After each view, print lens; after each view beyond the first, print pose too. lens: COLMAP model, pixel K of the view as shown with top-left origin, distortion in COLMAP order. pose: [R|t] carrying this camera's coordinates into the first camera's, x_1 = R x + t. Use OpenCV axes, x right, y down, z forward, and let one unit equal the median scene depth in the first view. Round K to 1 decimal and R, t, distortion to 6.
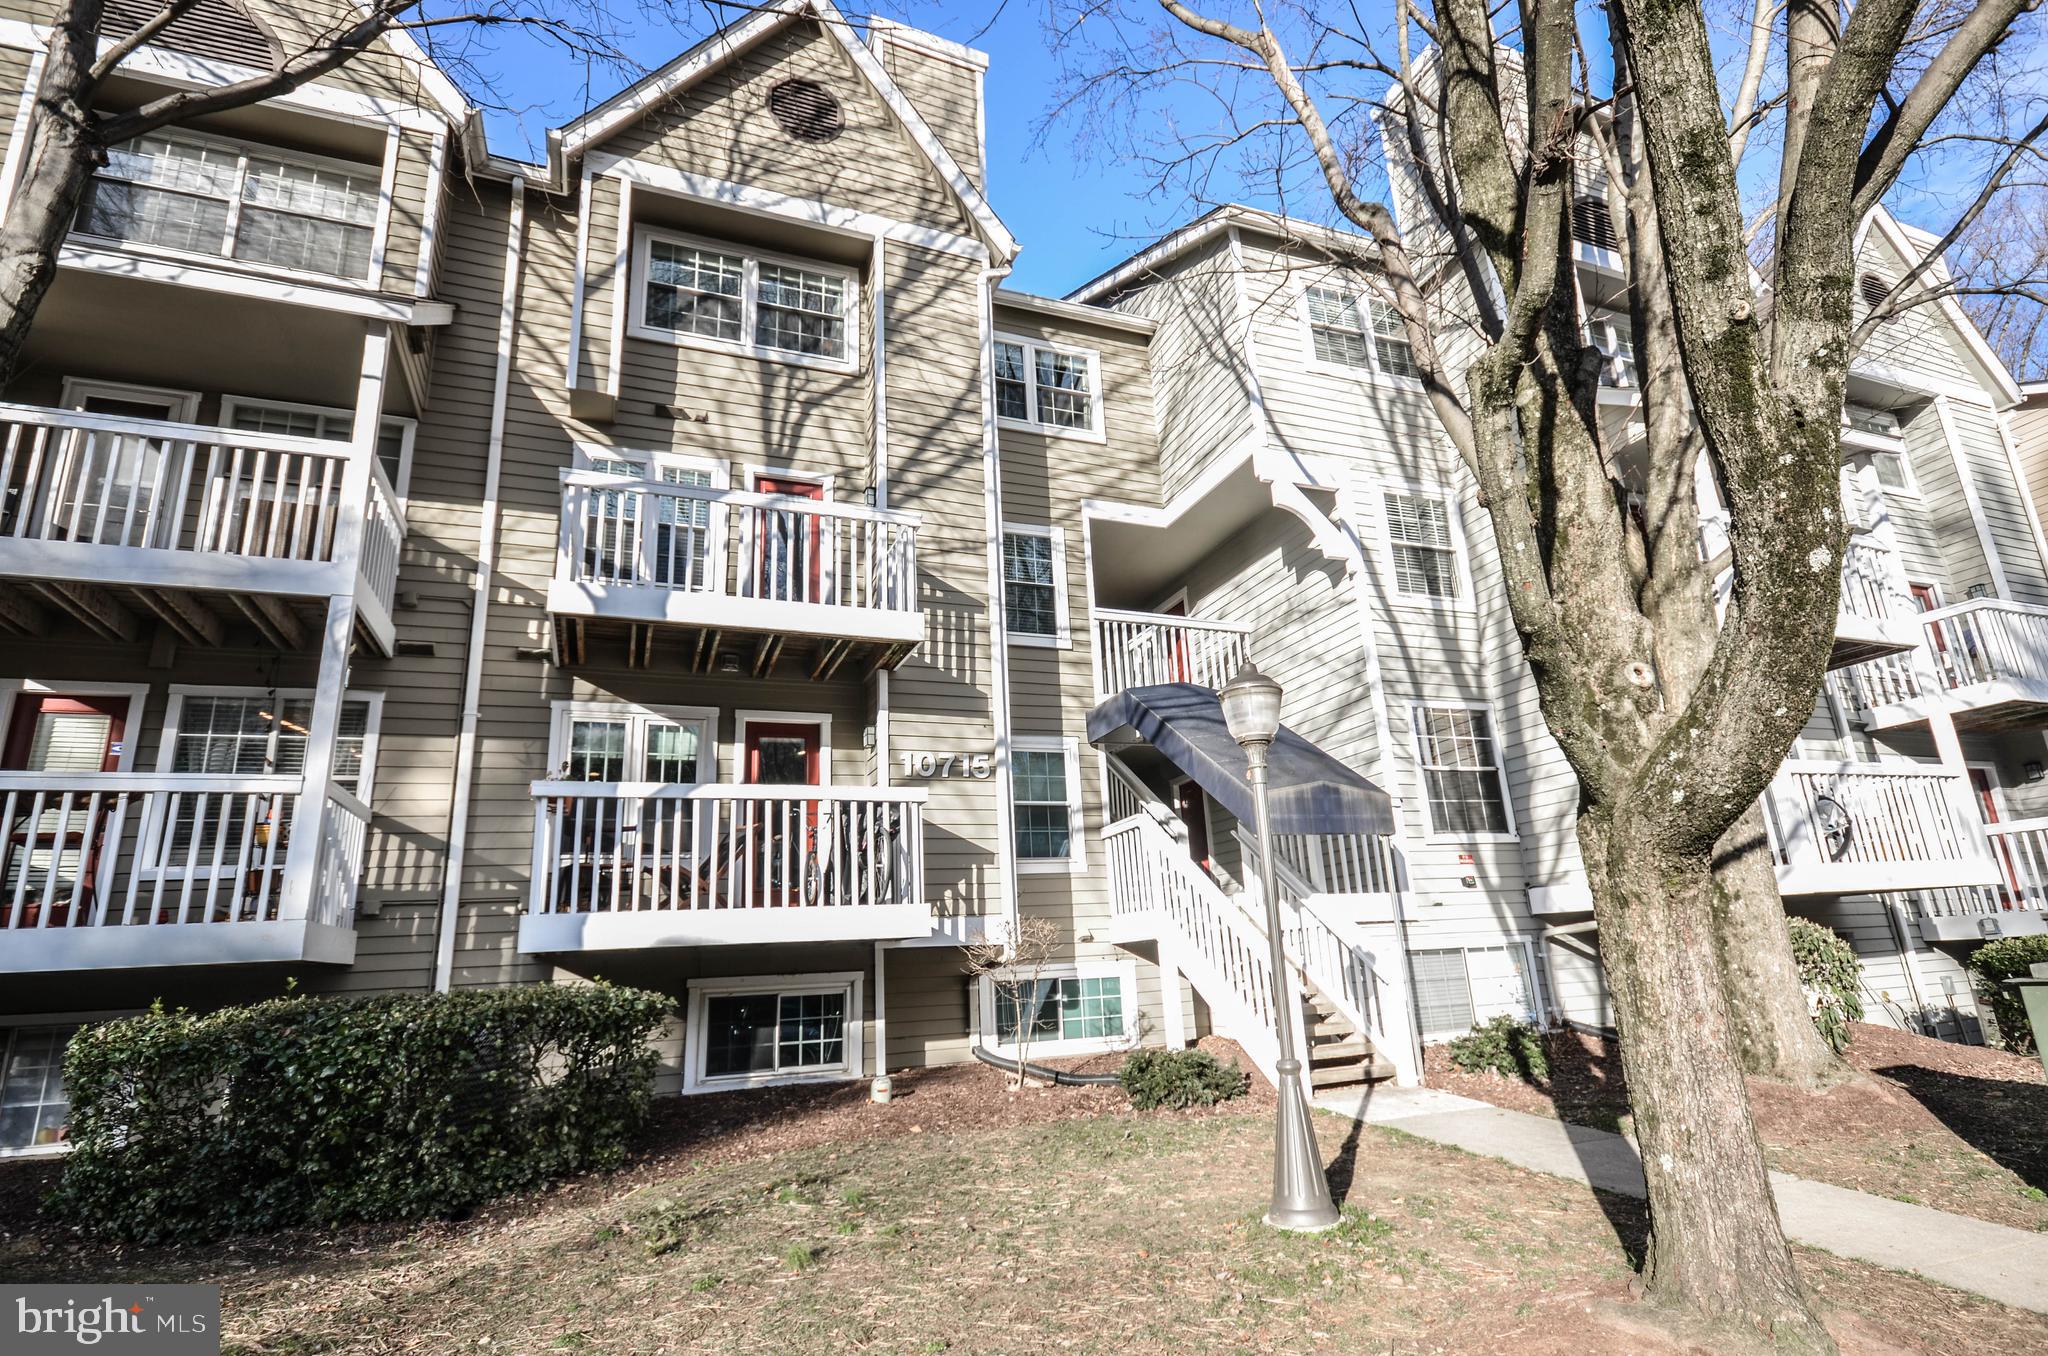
lens RADIAL K [[1013.0, 0, 1029.8], [0, 1013.0, 683.1], [0, 0, 1]] dist [0.011022, -0.003918]
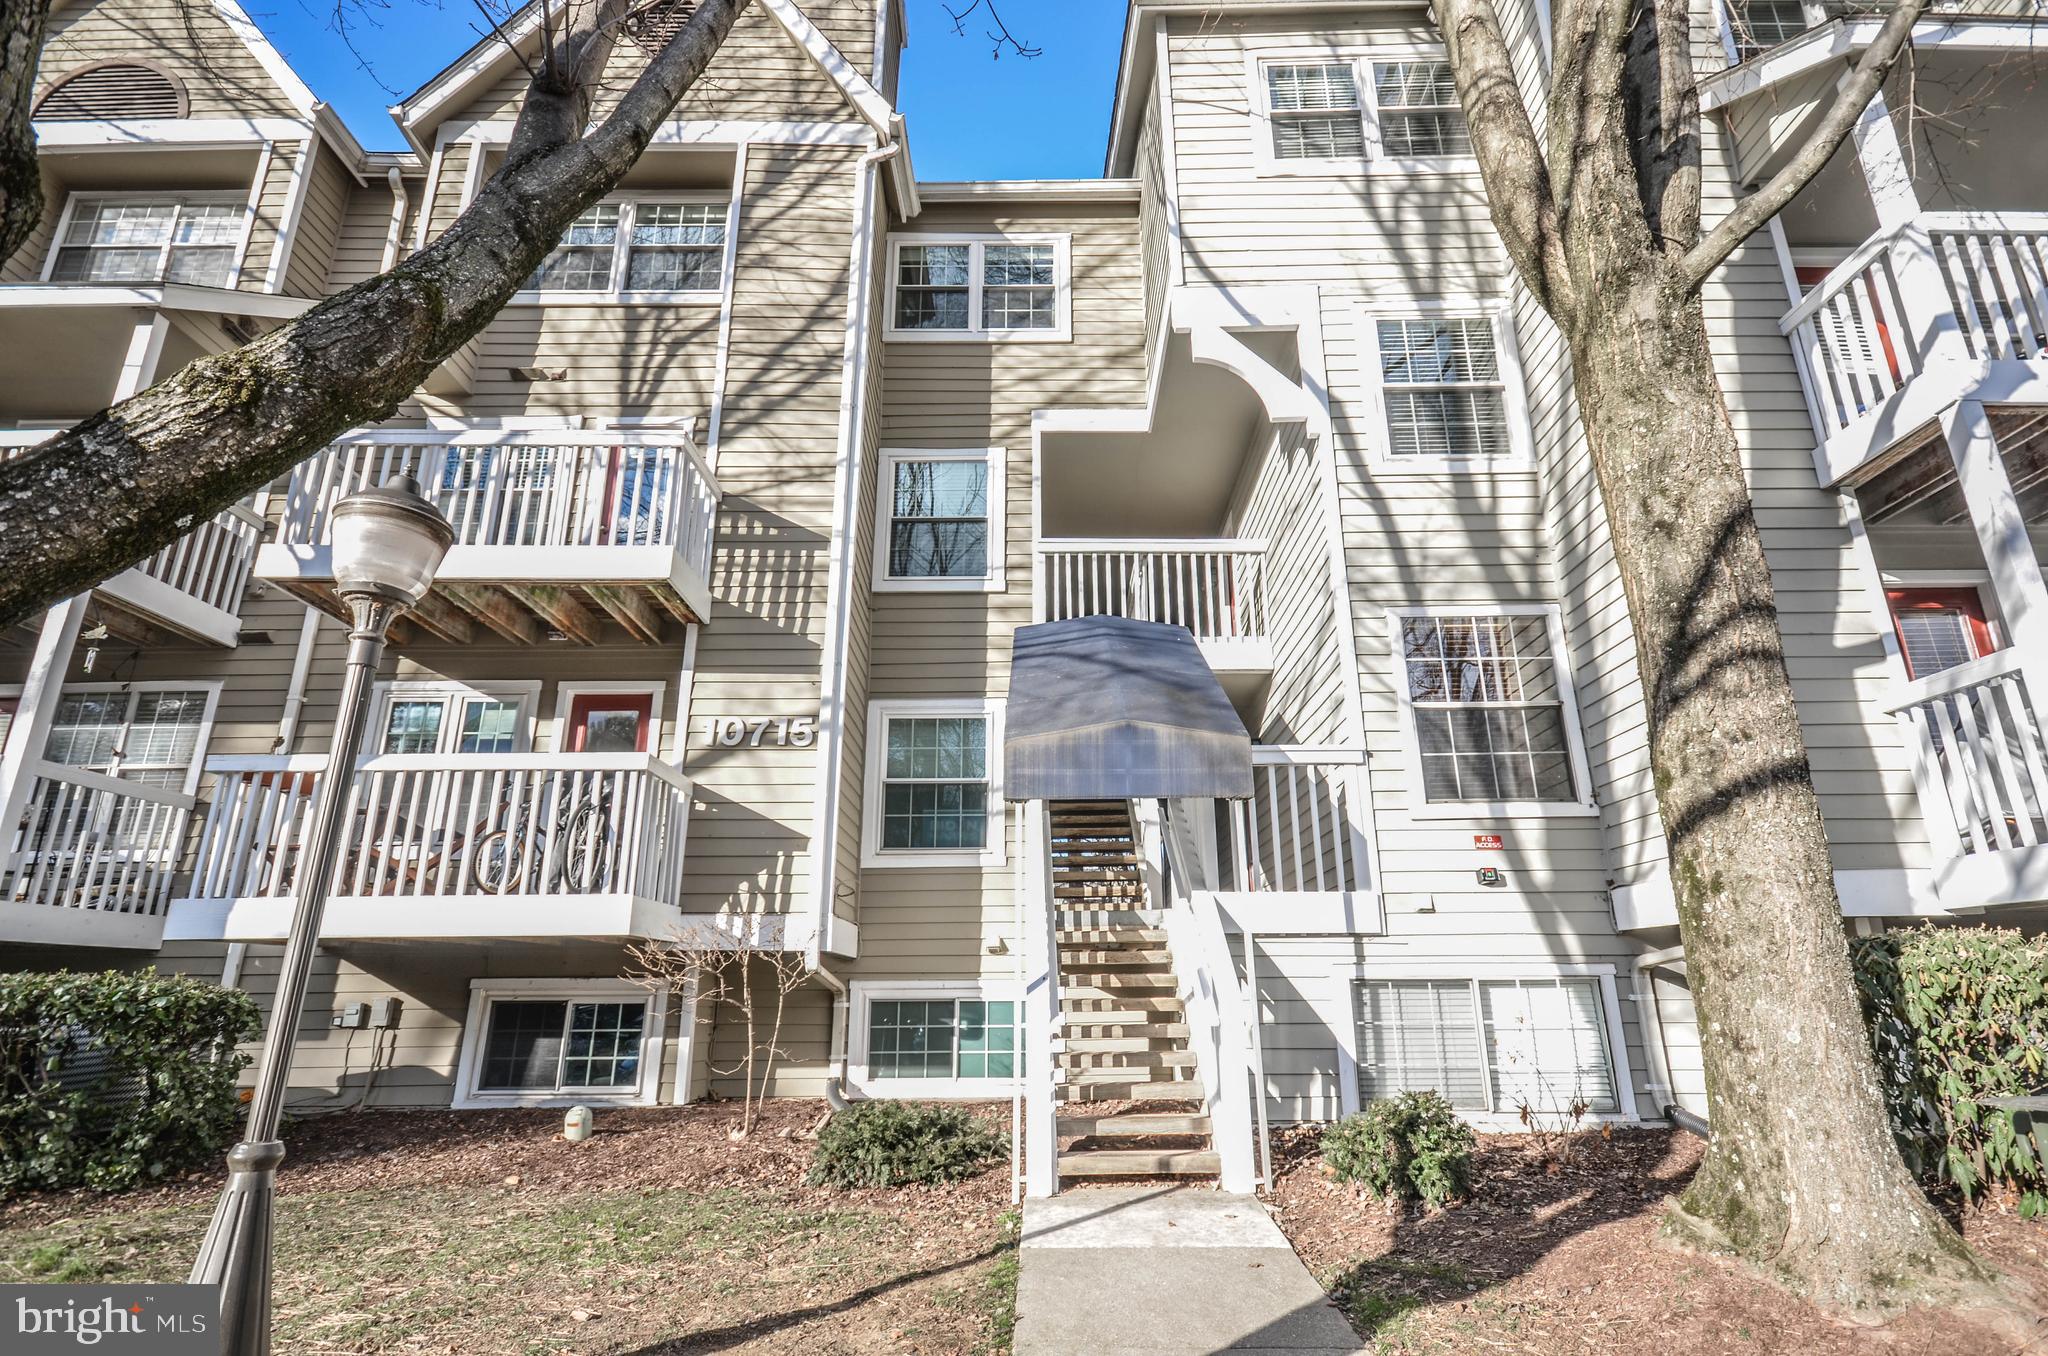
lens RADIAL K [[1013.0, 0, 1028.0], [0, 1013.0, 683.7], [0, 0, 1]] dist [0.011022, -0.003918]
pose [[0.928997, -0.066148, -0.364128, 0.398247], [0.059350, 0.997791, -0.029839, 0.074160], [0.365298, 0.006109, 0.930871, 0.289285]]
